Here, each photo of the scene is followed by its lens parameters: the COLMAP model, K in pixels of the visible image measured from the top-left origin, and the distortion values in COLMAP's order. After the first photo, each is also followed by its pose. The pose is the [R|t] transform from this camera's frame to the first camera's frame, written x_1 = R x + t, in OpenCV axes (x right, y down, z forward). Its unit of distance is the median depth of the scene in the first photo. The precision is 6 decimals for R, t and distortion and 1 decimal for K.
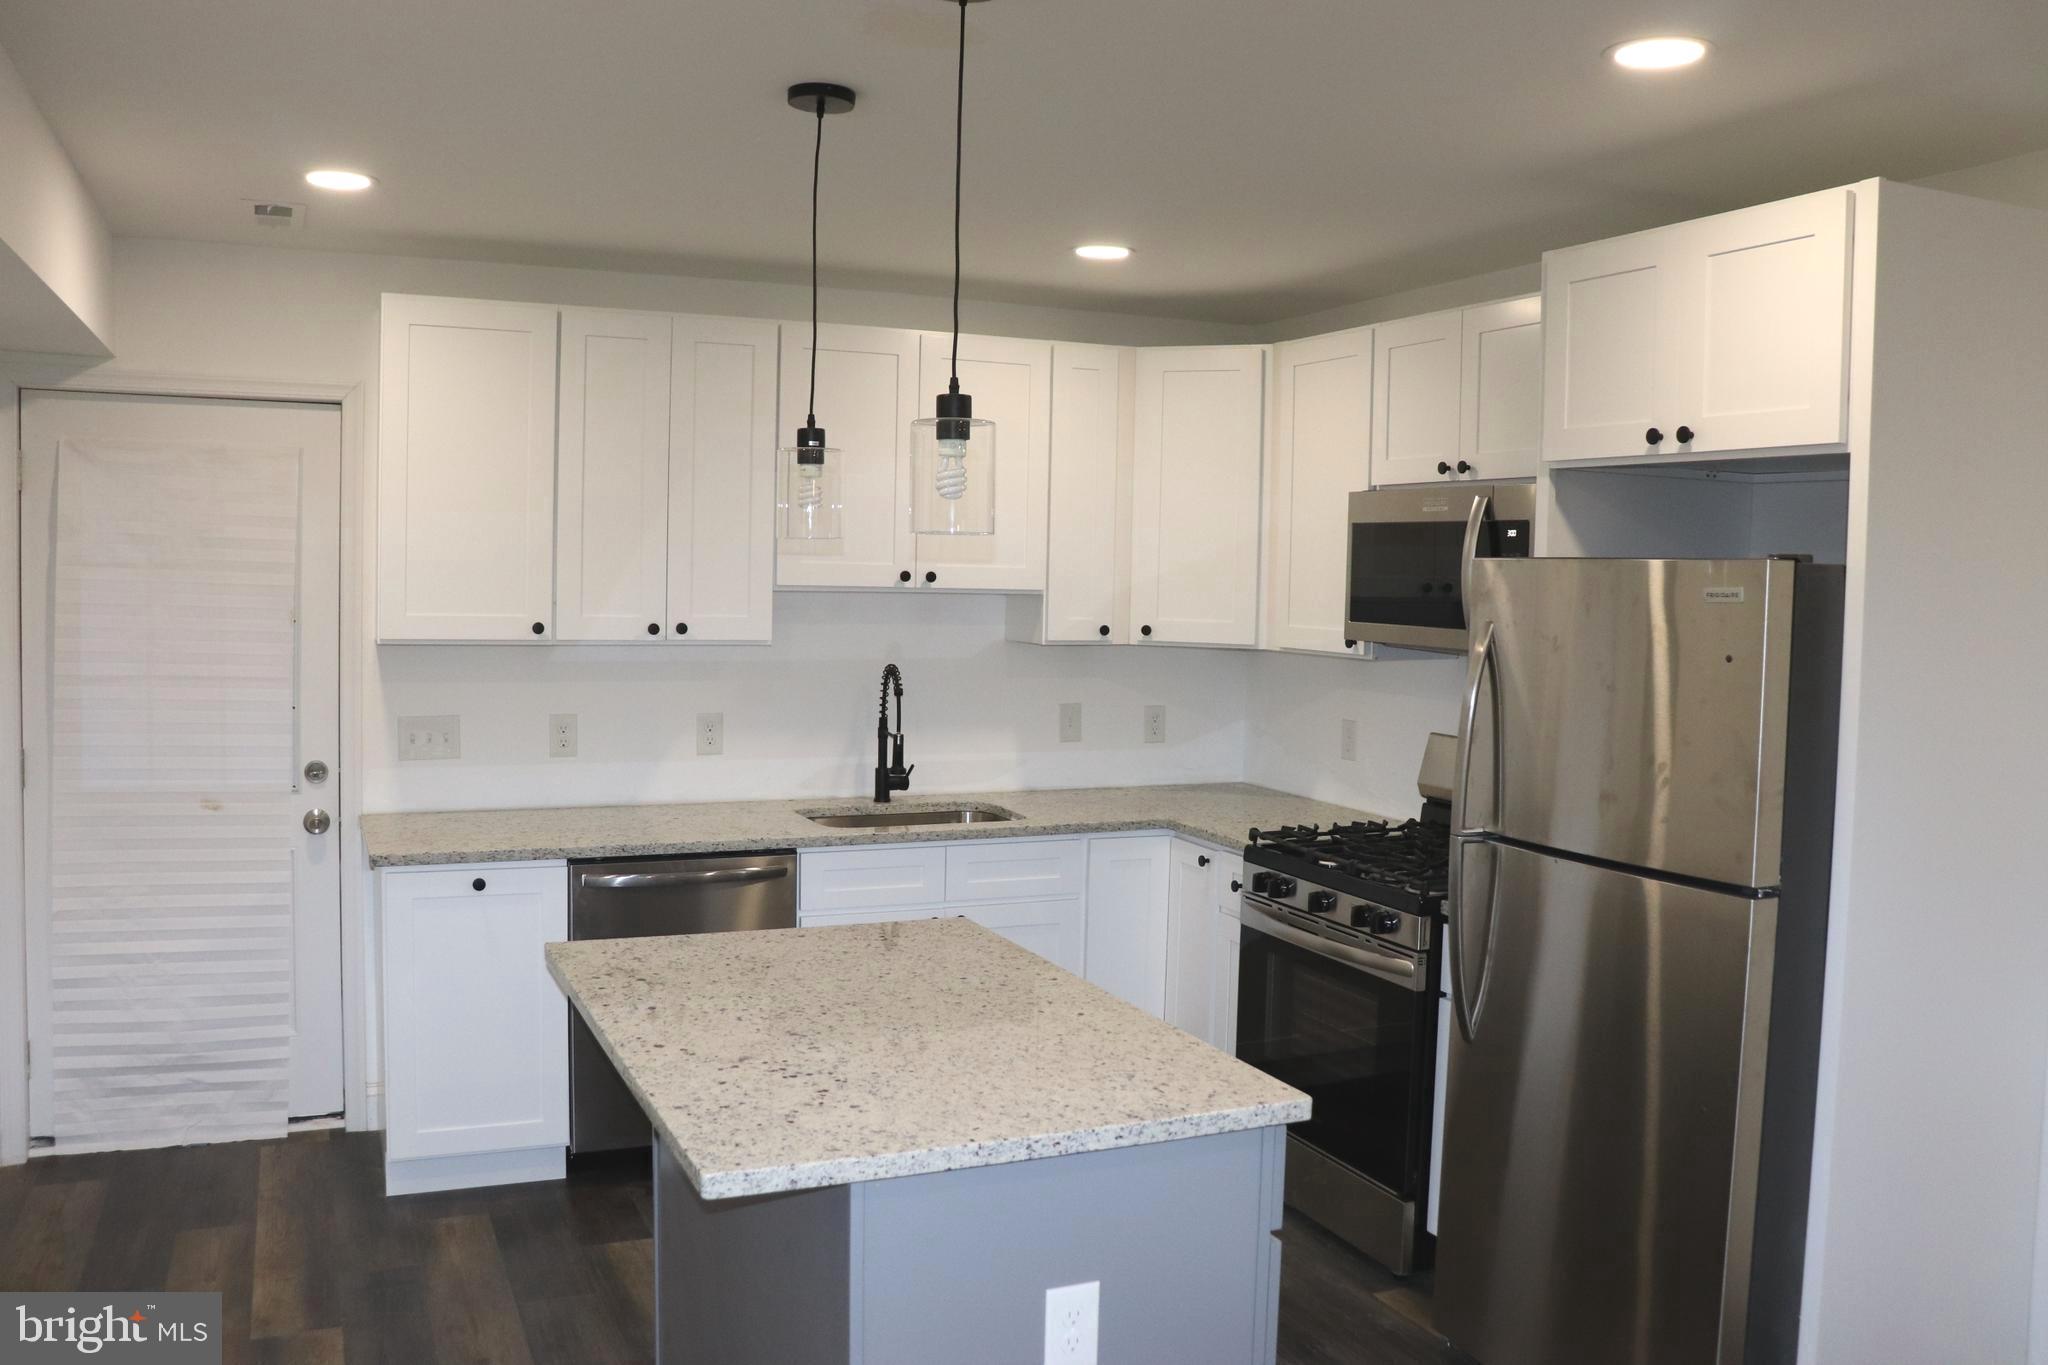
lens RADIAL K [[1677.1, 0, 1024.0], [0, 1677.1, 682.5], [0, 0, 1]] dist [-0.178966, 0.162677]
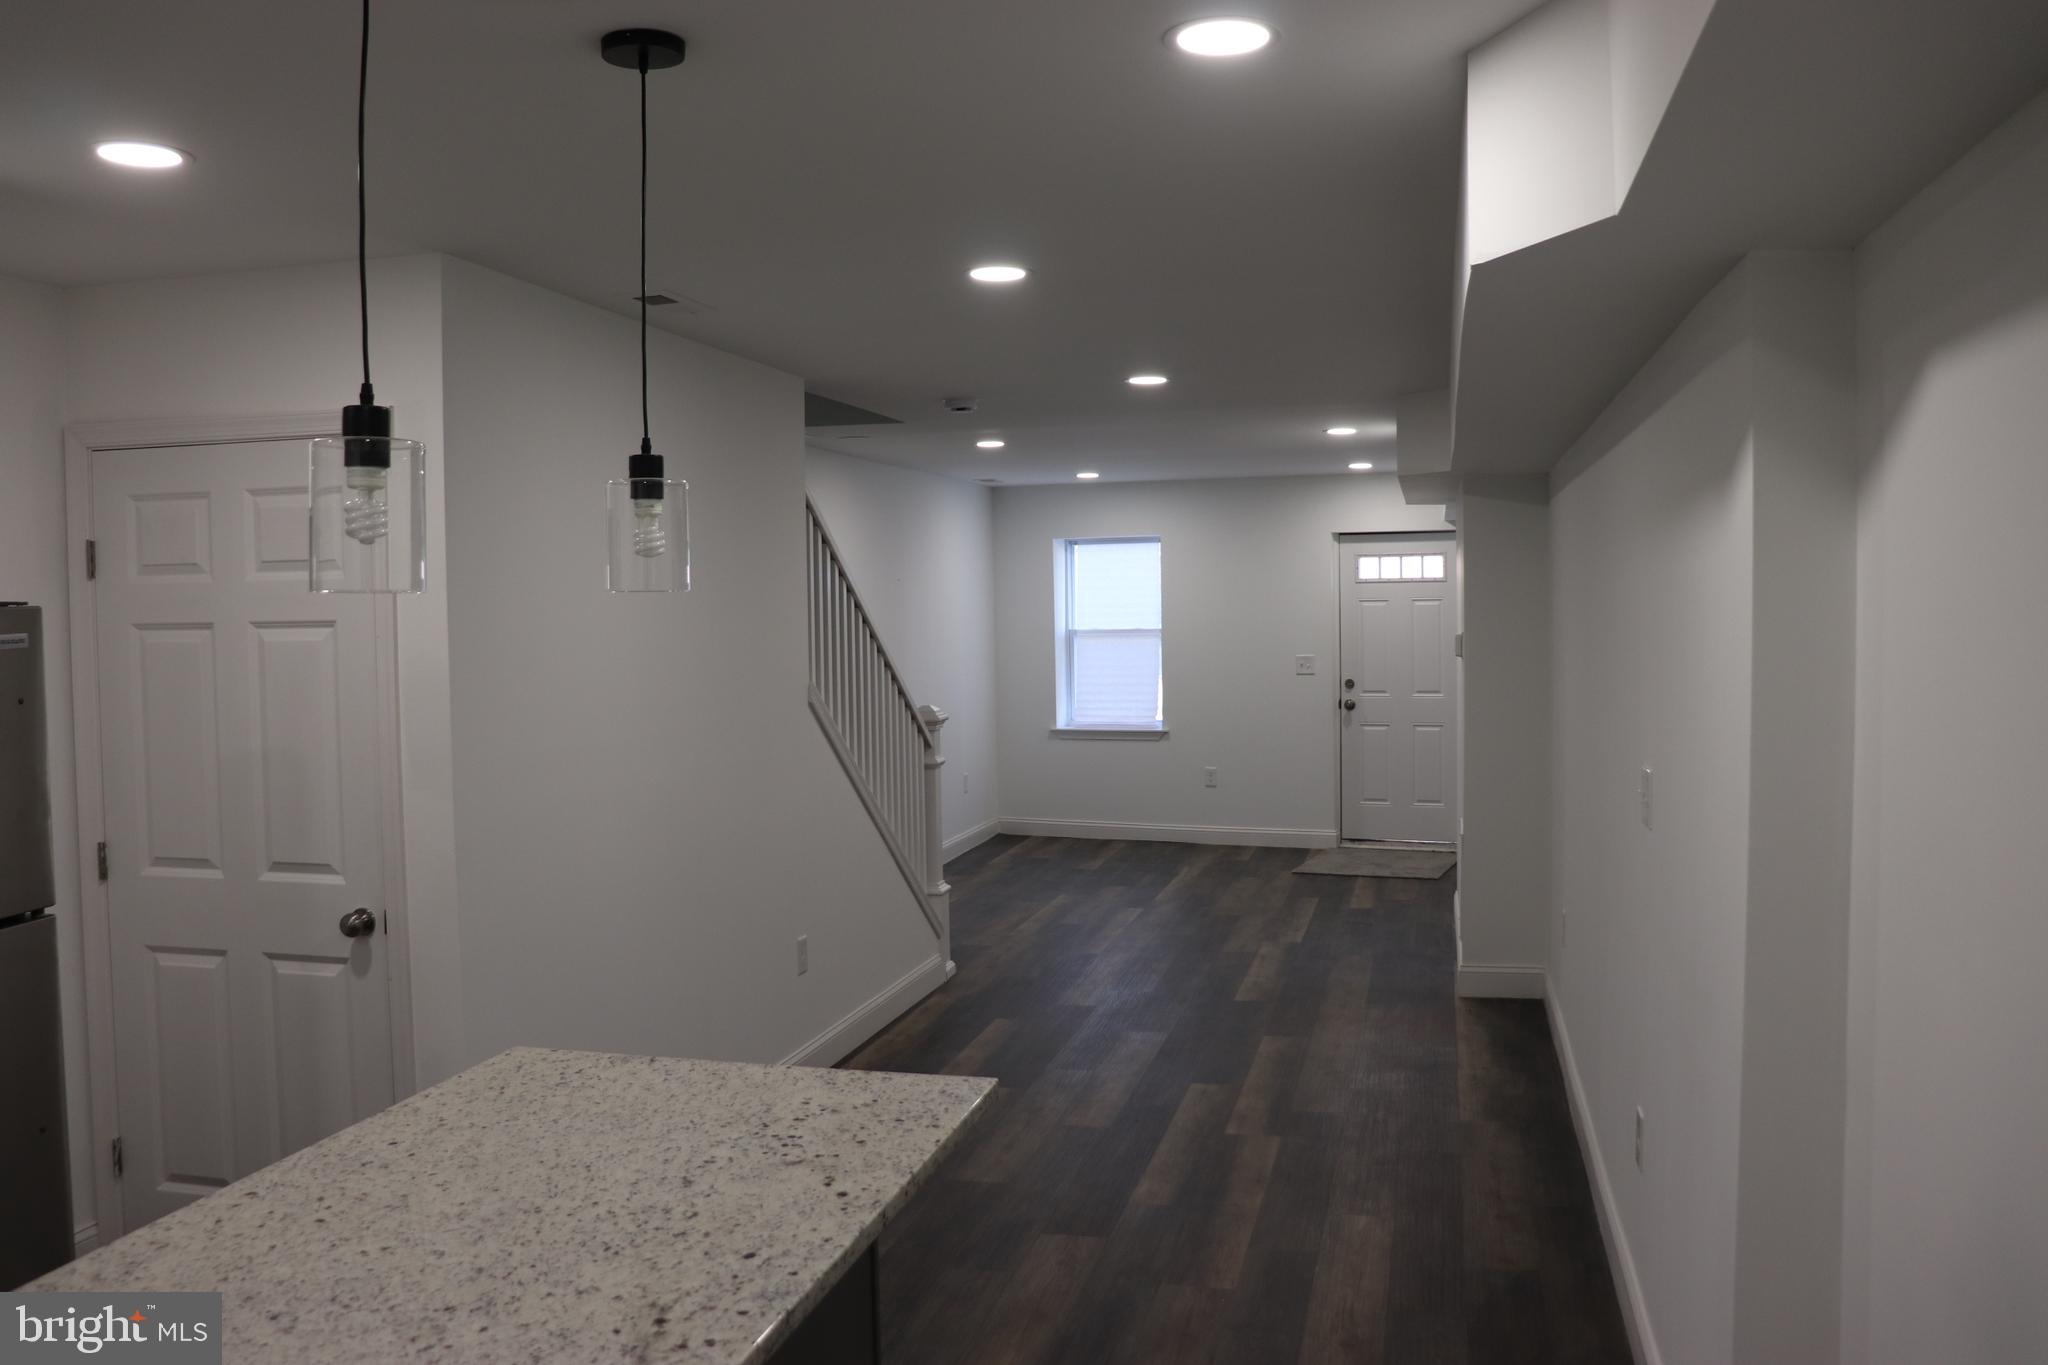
lens RADIAL K [[1677.1, 0, 1024.0], [0, 1677.1, 682.5], [0, 0, 1]] dist [-0.178966, 0.162677]
pose [[-0.788907, -0.039186, 0.613262, -0.448904], [0.039709, 0.992628, 0.114508, -0.074695], [-0.613228, 0.114688, -0.781535, 0.879310]]
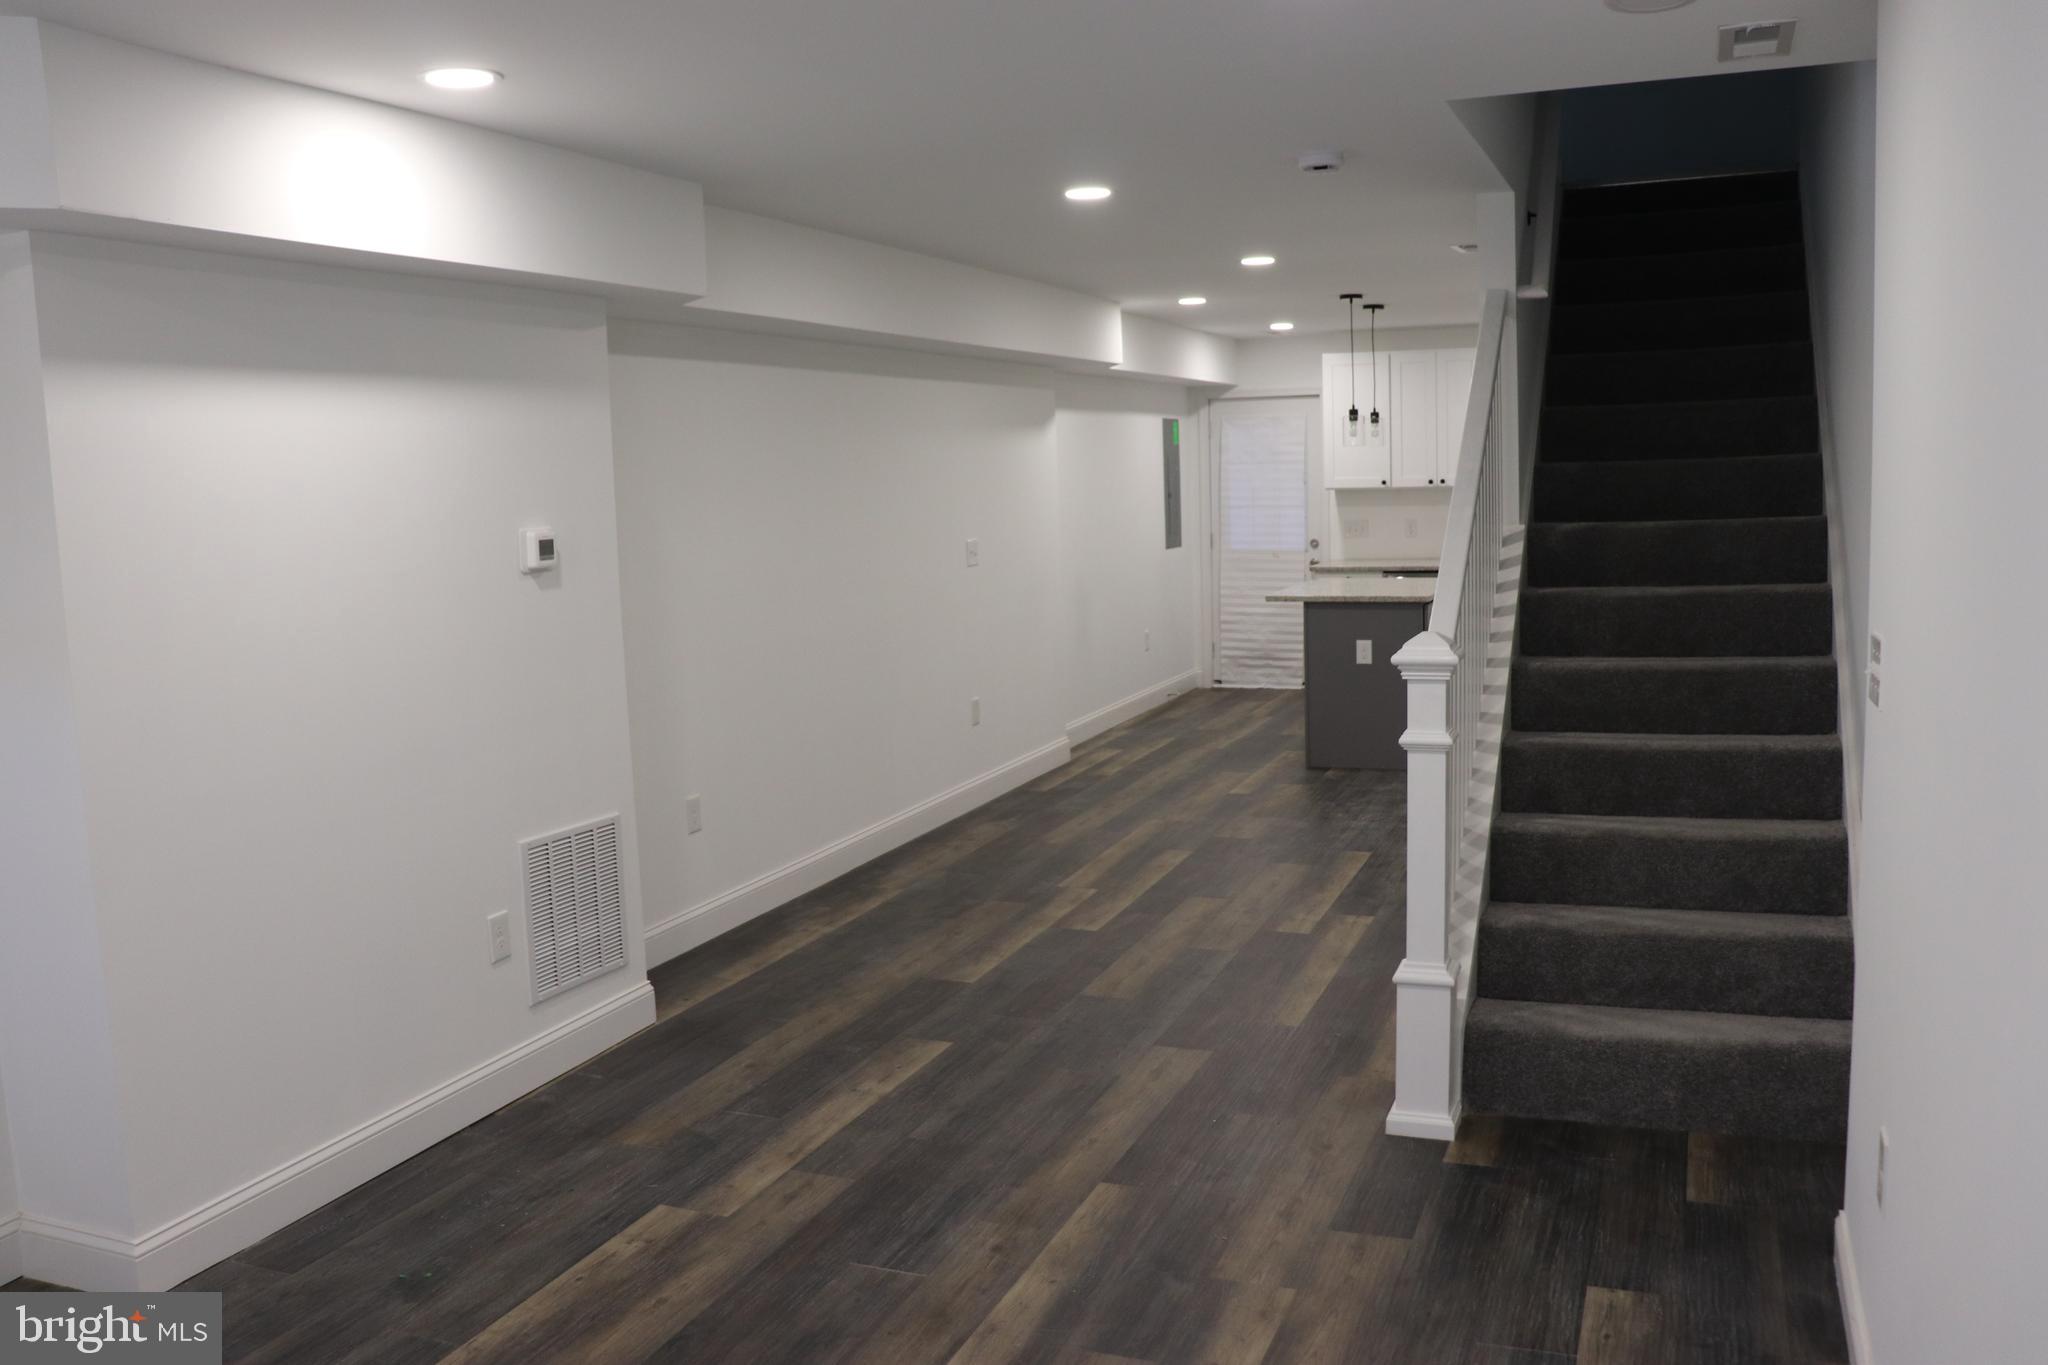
lens RADIAL K [[1677.1, 0, 1024.0], [0, 1677.1, 682.5], [0, 0, 1]] dist [-0.178966, 0.162677]
pose [[0.693266, 0.046303, -0.719193, 1.147954], [-0.000230, 0.997948, 0.064028, 0.108187], [0.720682, -0.044223, 0.691854, -1.142569]]
